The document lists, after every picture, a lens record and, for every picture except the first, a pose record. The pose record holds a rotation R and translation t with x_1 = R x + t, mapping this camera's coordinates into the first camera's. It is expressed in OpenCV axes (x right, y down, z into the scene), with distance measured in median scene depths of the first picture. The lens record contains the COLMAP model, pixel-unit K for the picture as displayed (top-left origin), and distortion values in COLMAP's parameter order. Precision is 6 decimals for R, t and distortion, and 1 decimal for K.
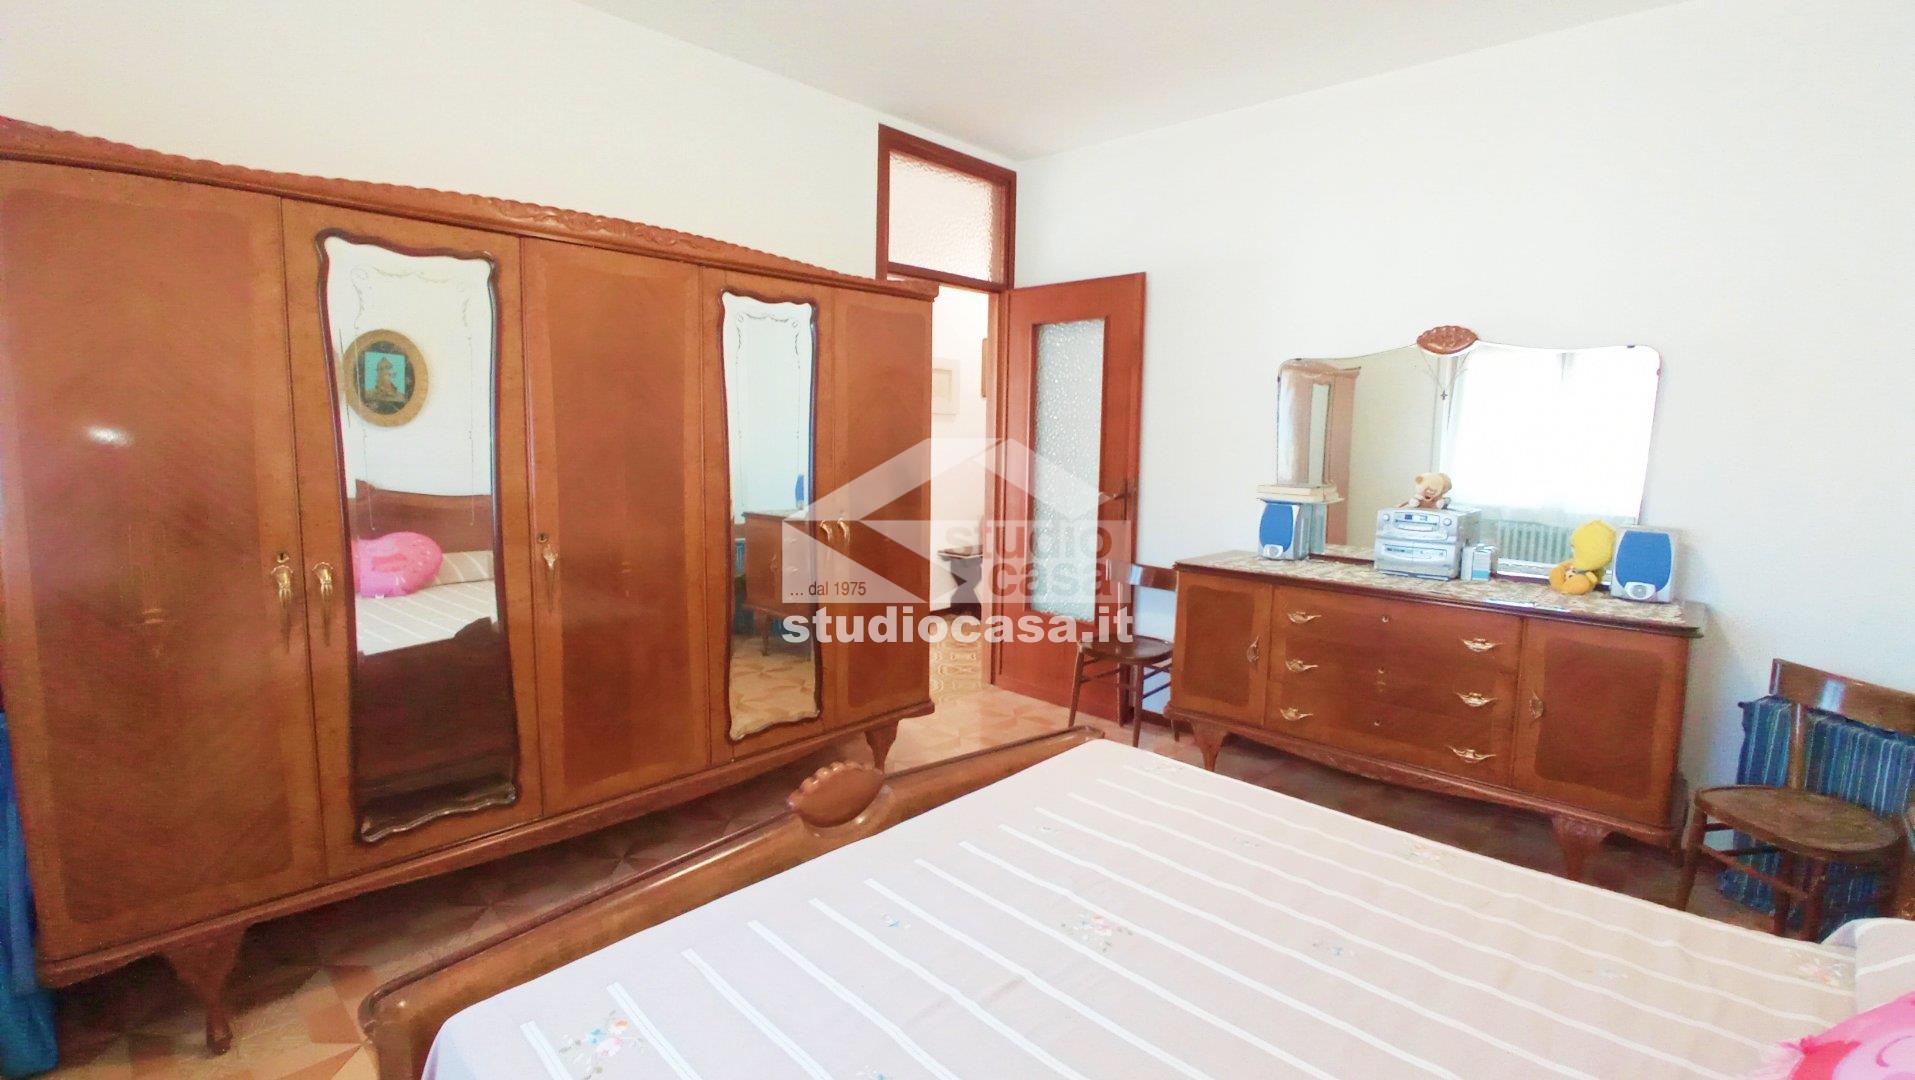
lens RADIAL K [[858.8, 0, 957.3], [0, 858.8, 530.5], [0, 0, 1]] dist [-0.019957, 0.001896]
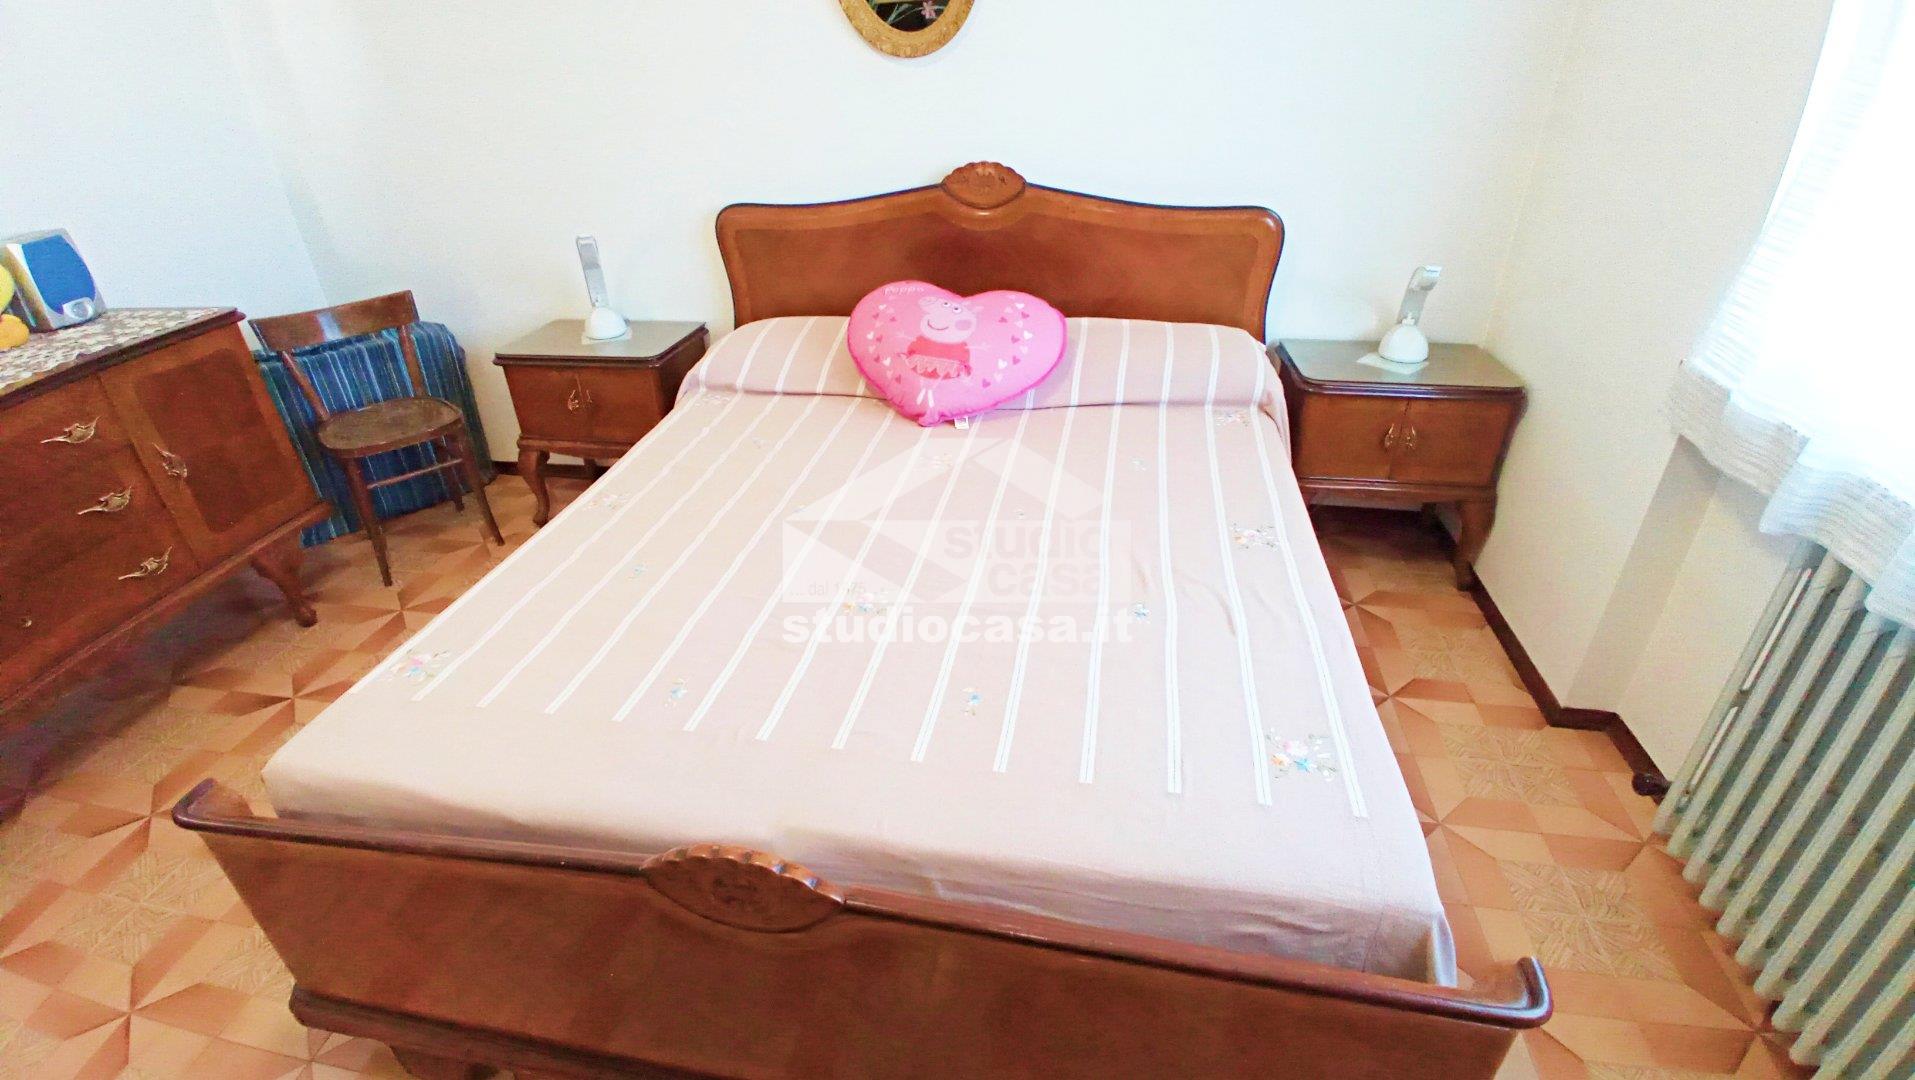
lens RADIAL K [[858.8, 0, 957.3], [0, 858.8, 530.5], [0, 0, 1]] dist [-0.019957, 0.001896]
pose [[-0.519363, -0.432760, 0.736872, -0.410631], [0.133586, 0.810573, 0.570198, -0.131127], [-0.844048, 0.394576, -0.363171, 0.782903]]
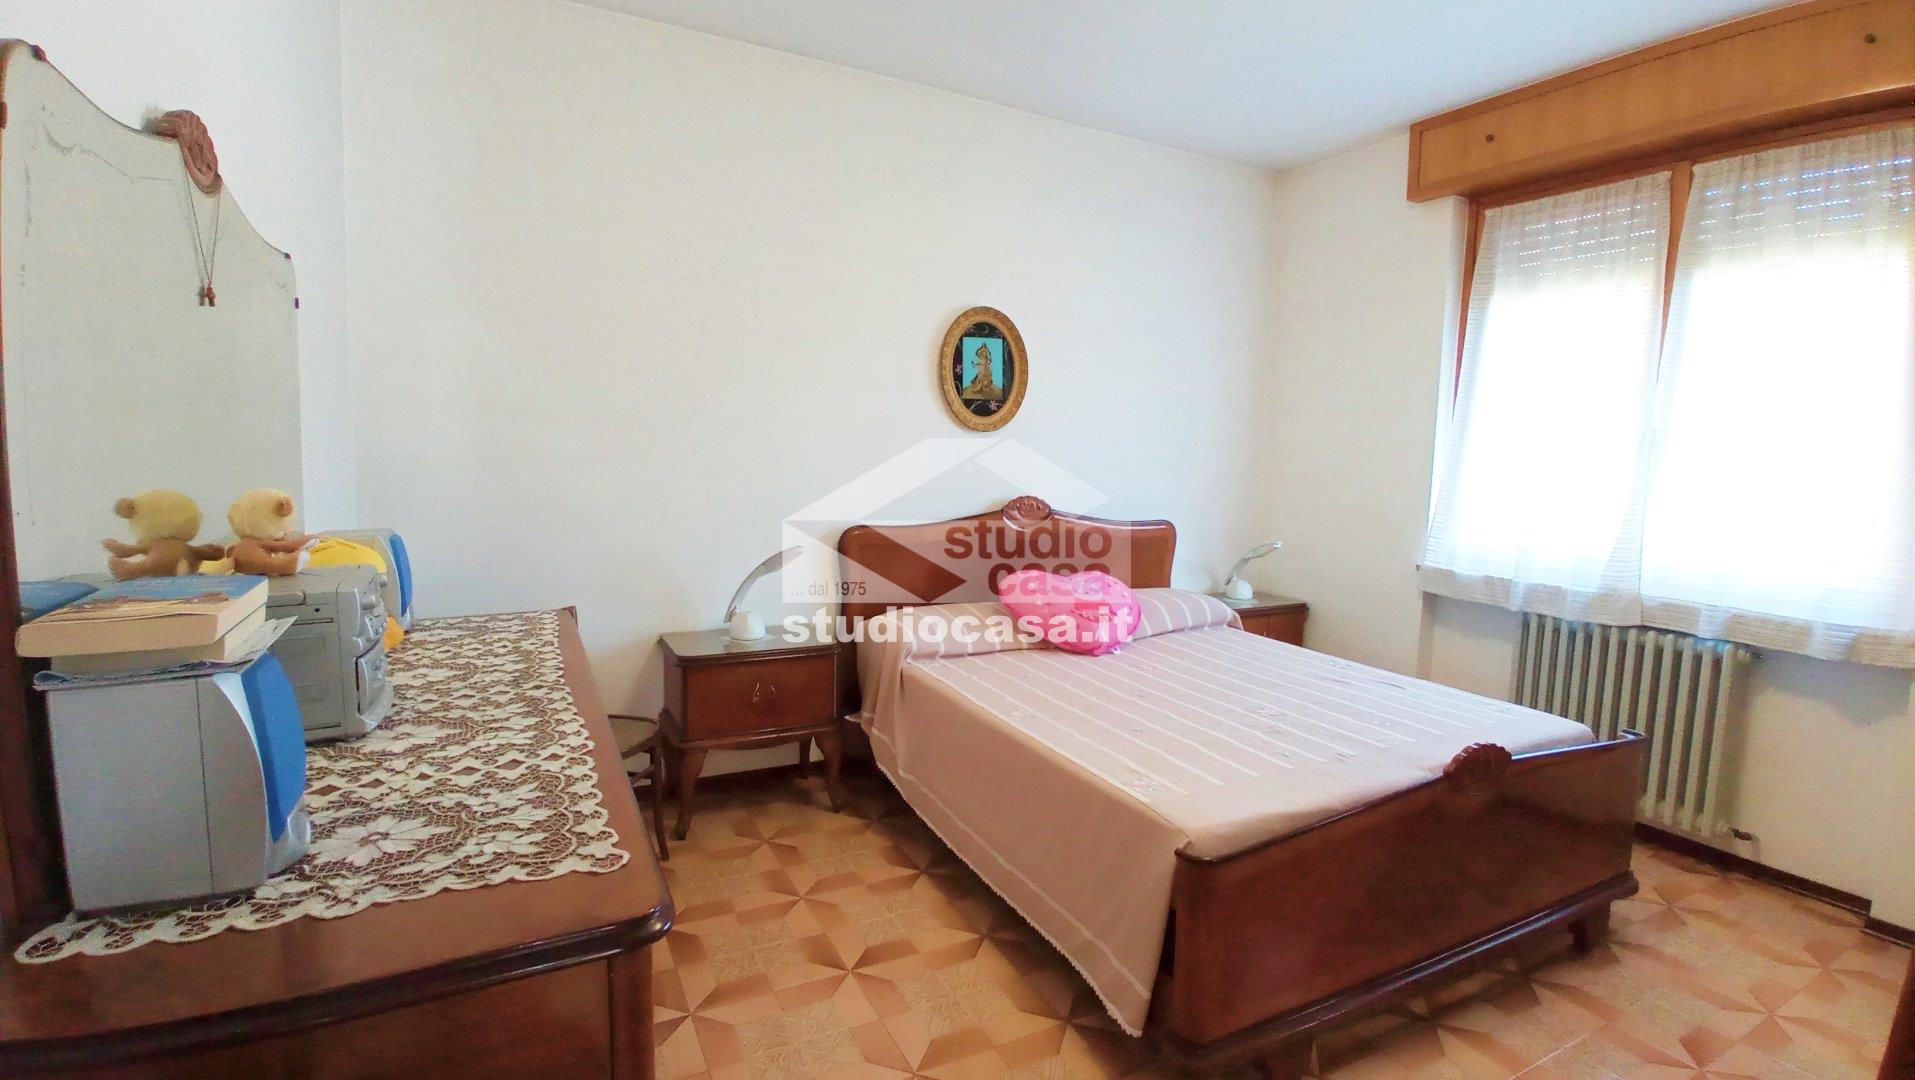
lens RADIAL K [[858.8, 0, 957.3], [0, 858.8, 530.5], [0, 0, 1]] dist [-0.019957, 0.001896]
pose [[-0.947284, -0.075375, 0.311404, 0.171829], [-0.008516, 0.977513, 0.210701, -0.166771], [-0.320283, 0.196942, -0.926624, 1.732429]]
